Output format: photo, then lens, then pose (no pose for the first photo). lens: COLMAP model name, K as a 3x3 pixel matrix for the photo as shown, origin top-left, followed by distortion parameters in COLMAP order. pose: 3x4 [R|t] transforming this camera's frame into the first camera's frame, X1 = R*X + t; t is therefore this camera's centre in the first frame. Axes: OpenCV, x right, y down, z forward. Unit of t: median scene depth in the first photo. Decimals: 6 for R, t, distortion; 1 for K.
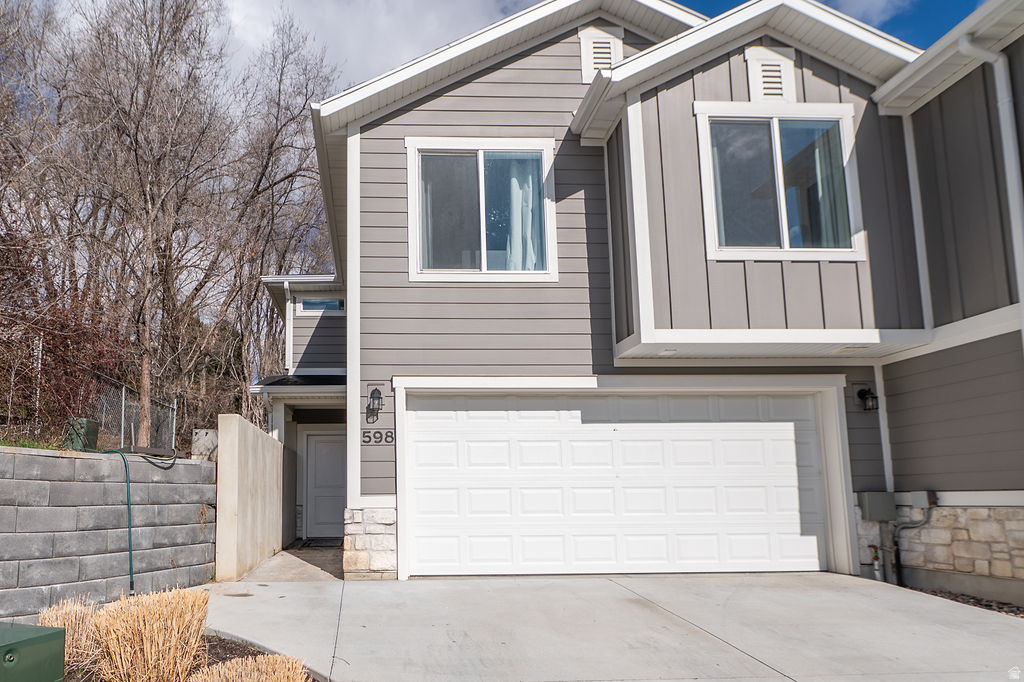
lens RADIAL K [[472.4, 0, 511.3], [0, 472.4, 304.9], [0, 0, 1]] dist [-0.012362, -0.000067]
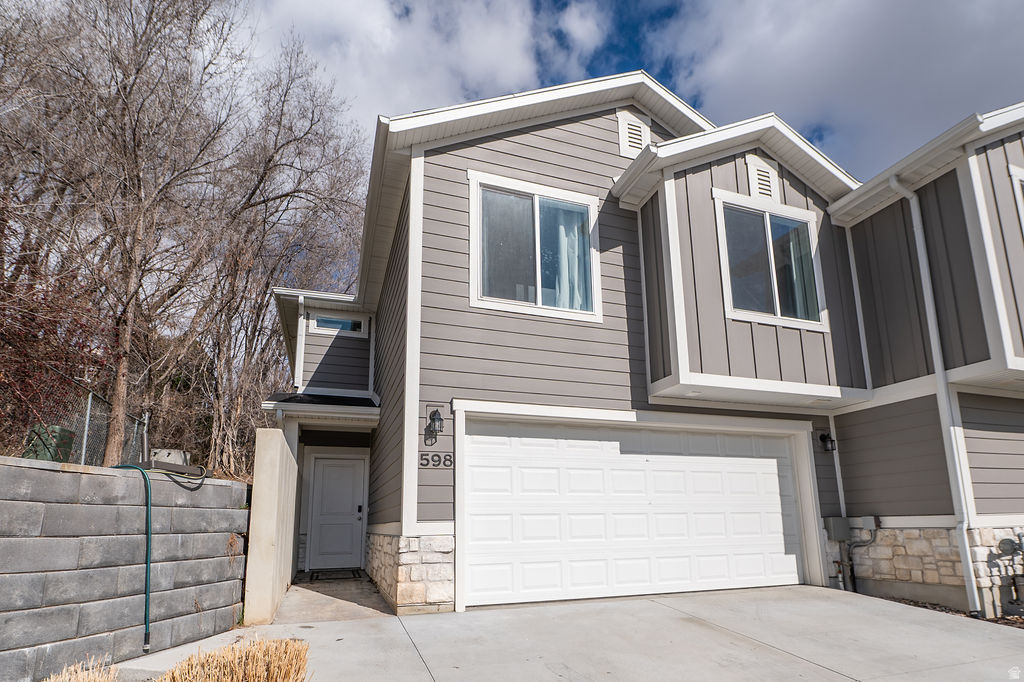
lens RADIAL K [[405.9, 0, 513.1], [0, 405.9, 338.6], [0, 0, 1]] dist [-0.010776, -0.000331]
pose [[0.967541, 0.100768, 0.231757, -0.329941], [-0.089402, 0.994243, -0.059060, 0.063758], [-0.236374, 0.036424, 0.970979, 0.138707]]
